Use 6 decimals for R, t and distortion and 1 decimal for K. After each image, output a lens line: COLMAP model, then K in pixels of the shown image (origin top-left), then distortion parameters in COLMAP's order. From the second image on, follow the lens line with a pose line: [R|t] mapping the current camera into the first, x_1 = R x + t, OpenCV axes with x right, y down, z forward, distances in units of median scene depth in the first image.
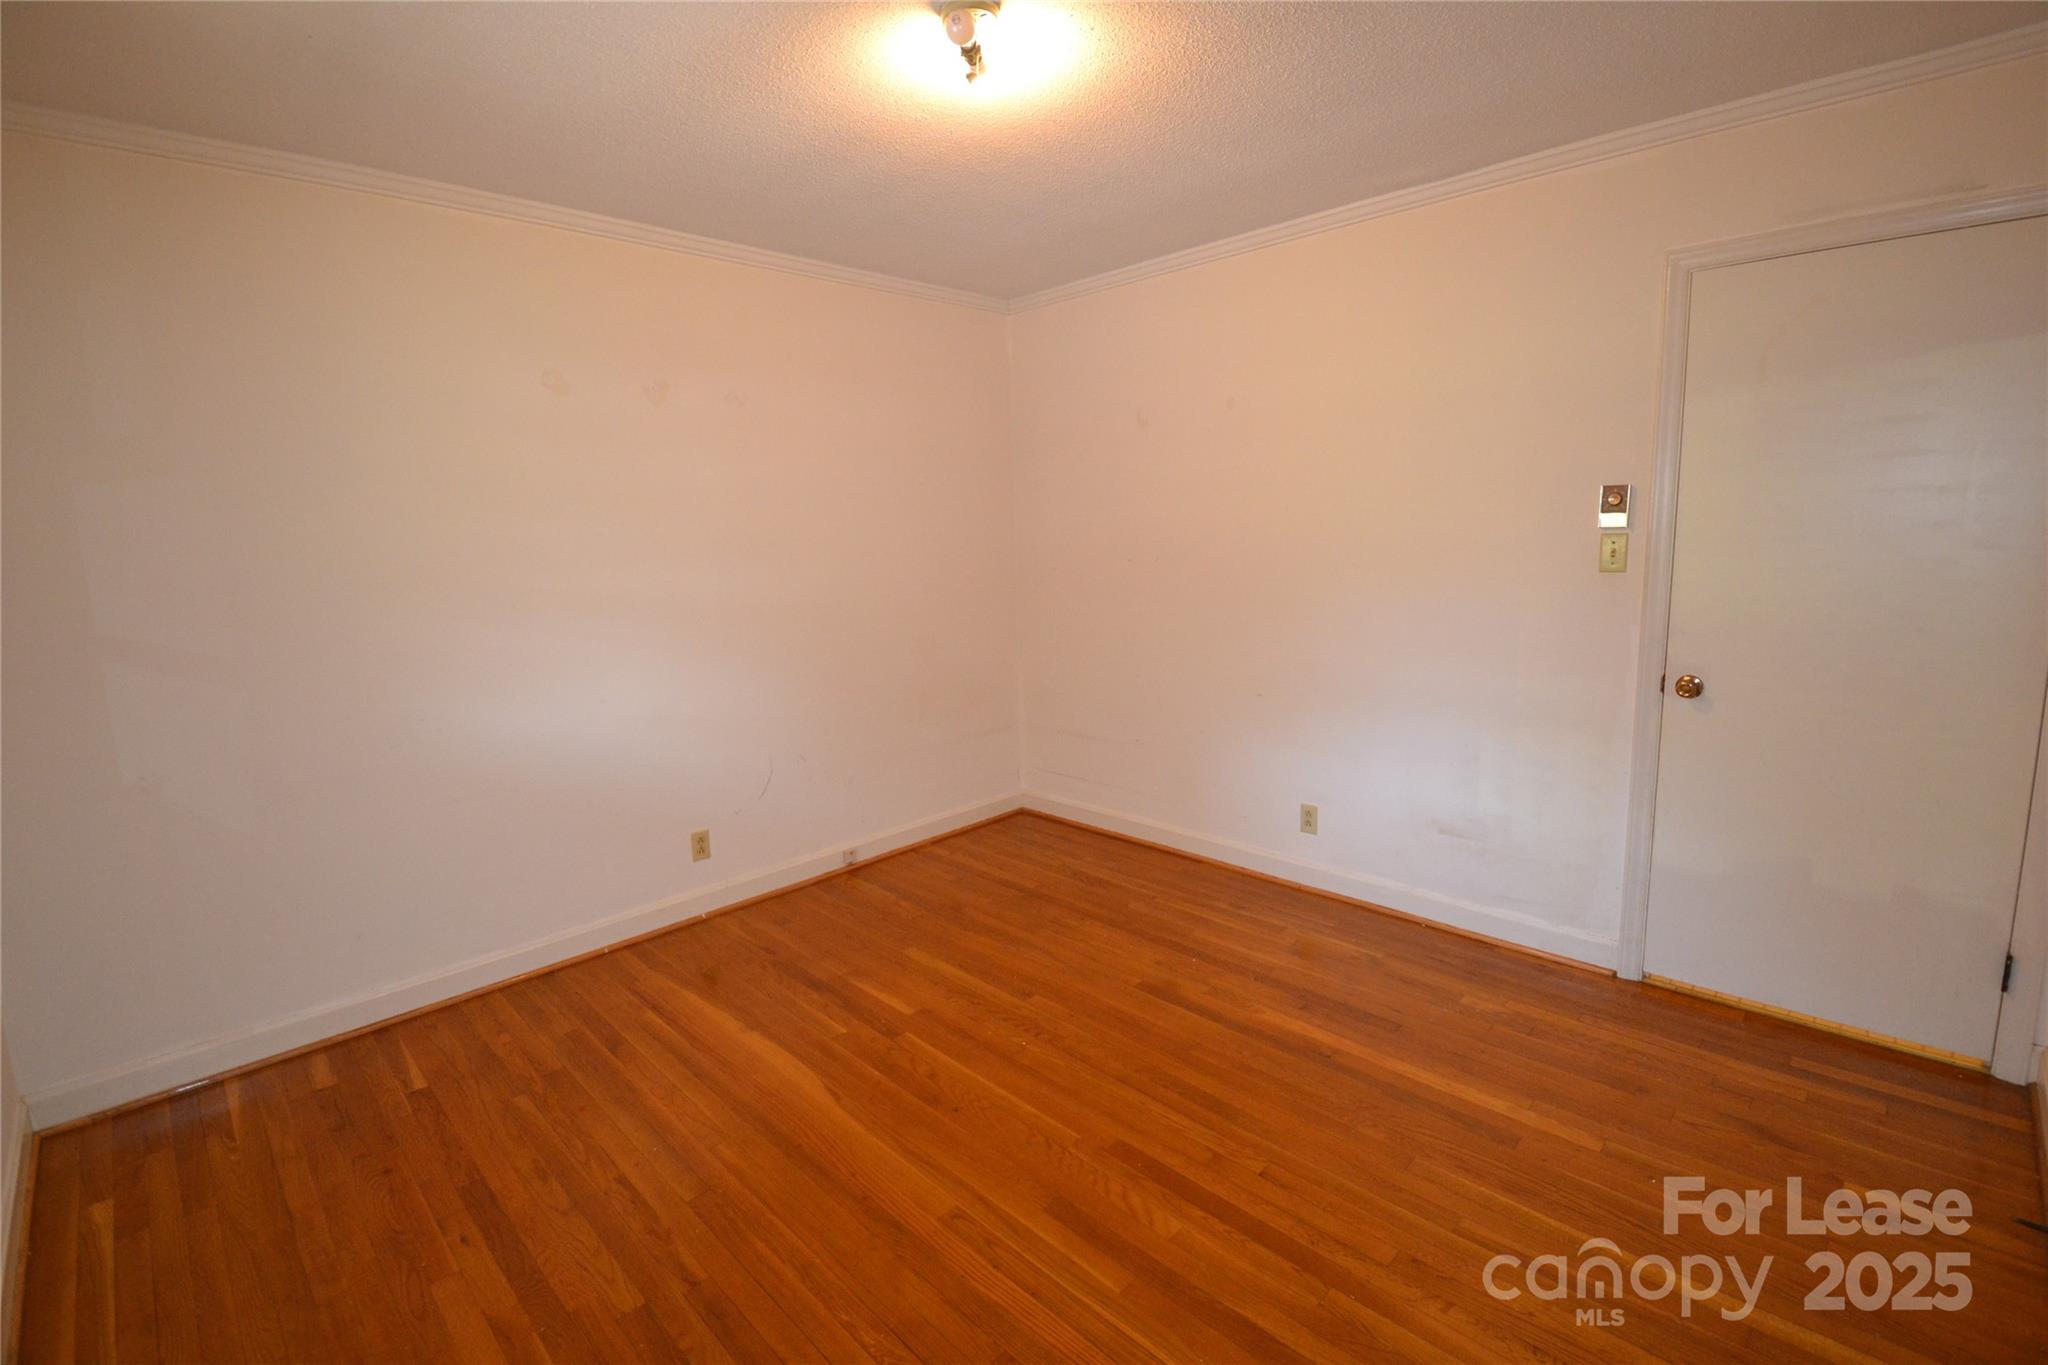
lens RADIAL K [[913.1, 0, 1024.5], [0, 913.1, 661.0], [0, 0, 1]] dist [0.024232, -0.027439]
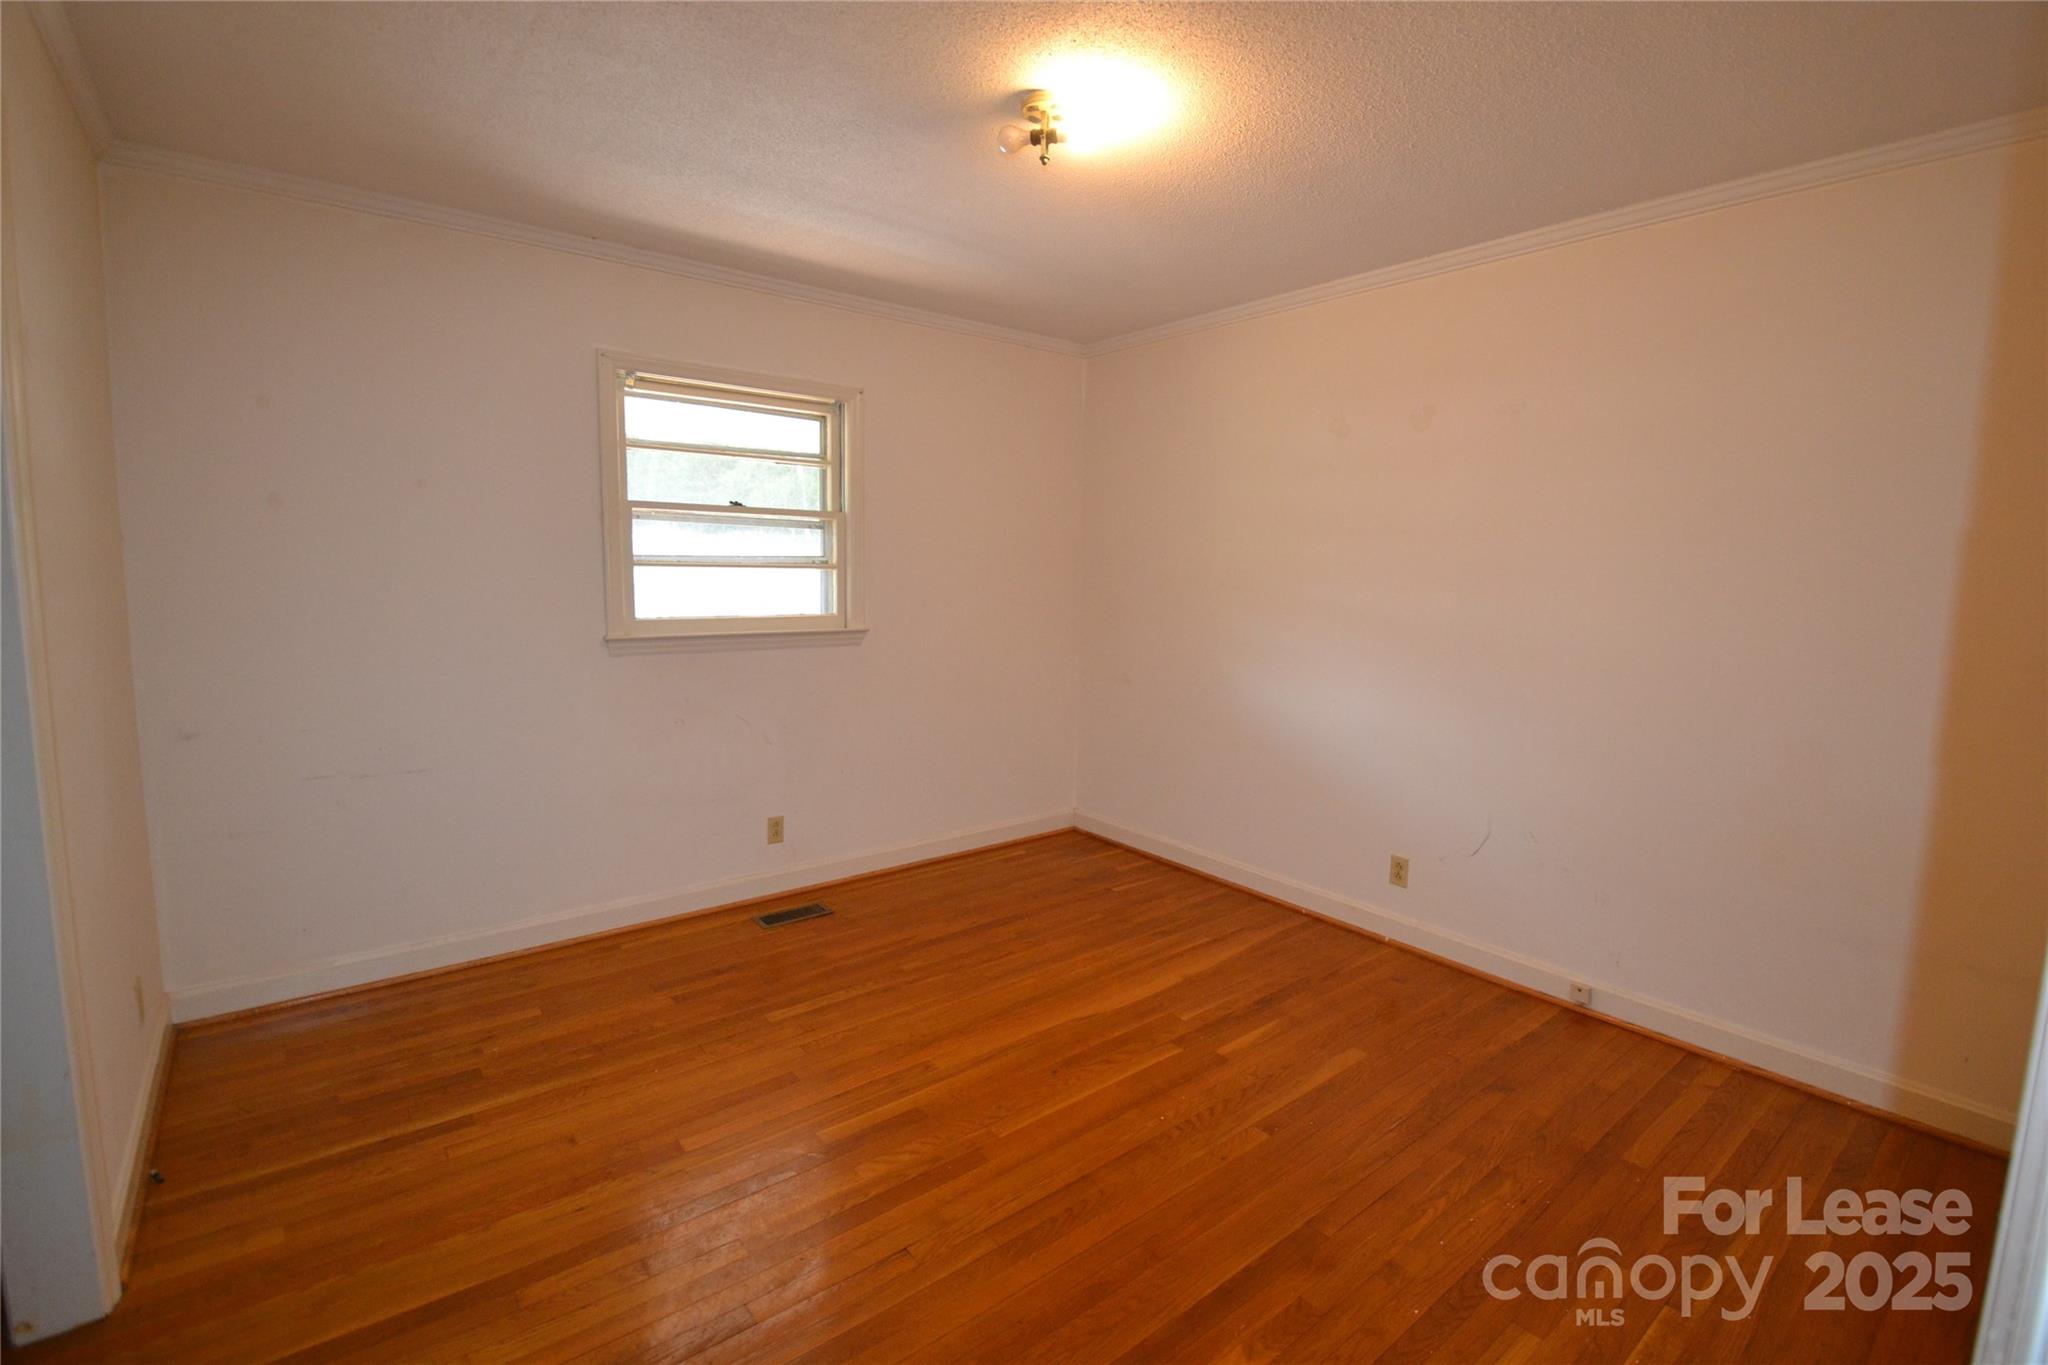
lens RADIAL K [[913.1, 0, 1024.5], [0, 913.1, 661.0], [0, 0, 1]] dist [0.024232, -0.027439]
pose [[-0.109874, 0.136413, -0.984540, 0.789684], [-0.159932, 0.975204, 0.152967, -0.133006], [0.980994, 0.174266, -0.085333, 0.803012]]
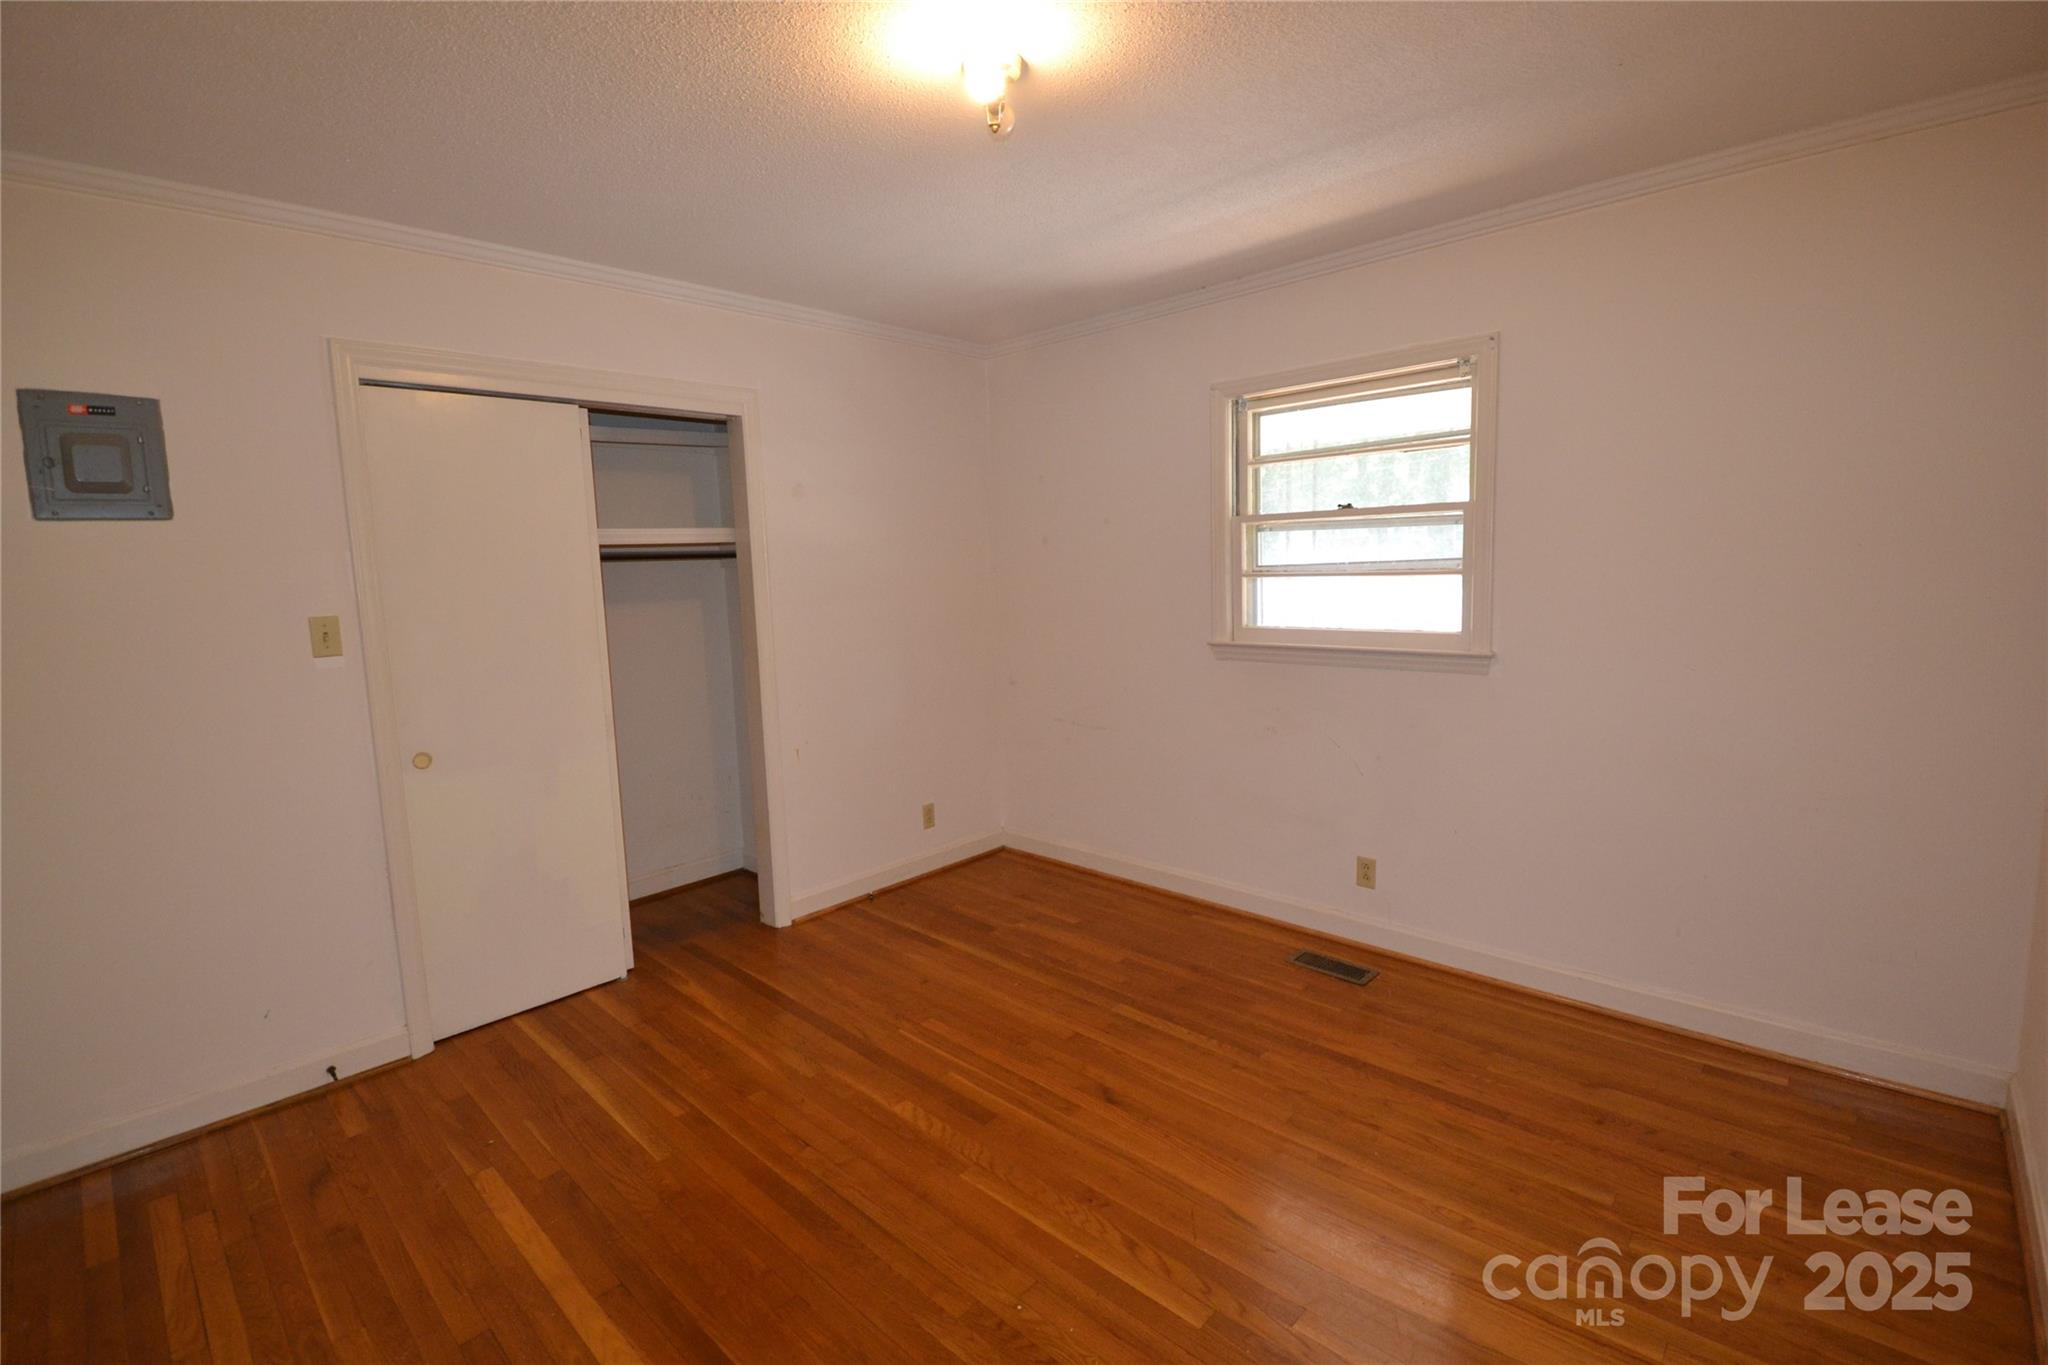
lens RADIAL K [[913.1, 0, 1024.5], [0, 913.1, 661.0], [0, 0, 1]] dist [0.024232, -0.027439]
pose [[-0.997570, 0.065369, -0.024099, -0.018406], [0.057126, 0.965475, 0.254156, -0.219257], [0.039881, 0.252162, -0.966863, 1.442081]]
